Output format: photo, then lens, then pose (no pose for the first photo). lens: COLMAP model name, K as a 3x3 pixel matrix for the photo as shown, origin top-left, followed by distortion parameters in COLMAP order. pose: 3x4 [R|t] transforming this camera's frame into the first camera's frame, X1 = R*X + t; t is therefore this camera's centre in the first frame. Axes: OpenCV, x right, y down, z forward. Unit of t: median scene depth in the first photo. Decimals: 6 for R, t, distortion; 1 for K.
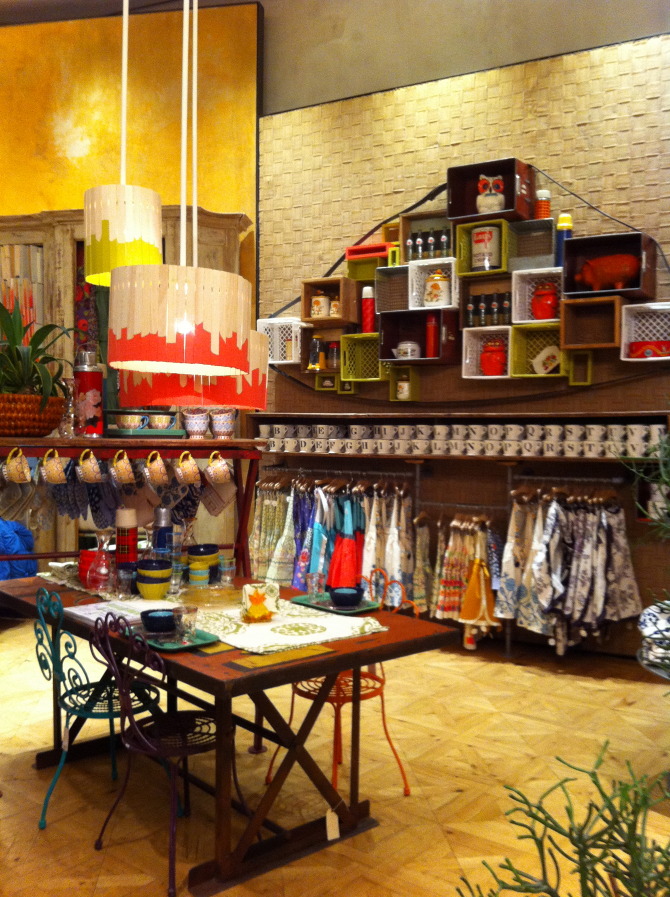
lens RADIAL K [[829.5, 0, 345.7], [0, 829.5, 453.8], [0, 0, 1]] dist [0.081811, -0.283295]
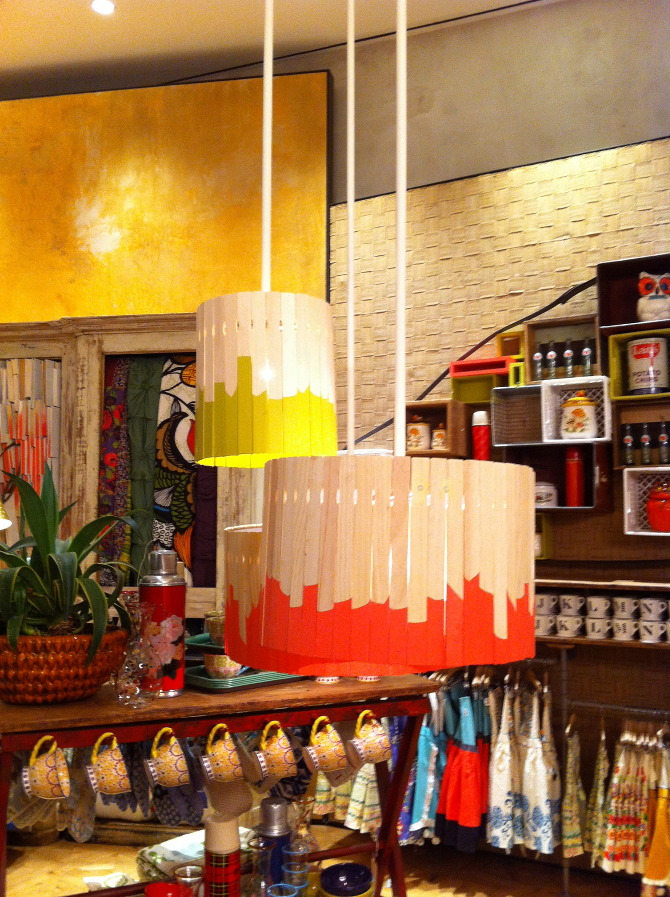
lens RADIAL K [[829.5, 0, 345.7], [0, 829.5, 453.8], [0, 0, 1]] dist [0.081811, -0.283295]
pose [[0.999900, -0.006193, 0.012688, -0.114284], [0.007551, 0.993909, -0.109944, -0.079172], [-0.011930, 0.110029, 0.993857, 0.238194]]
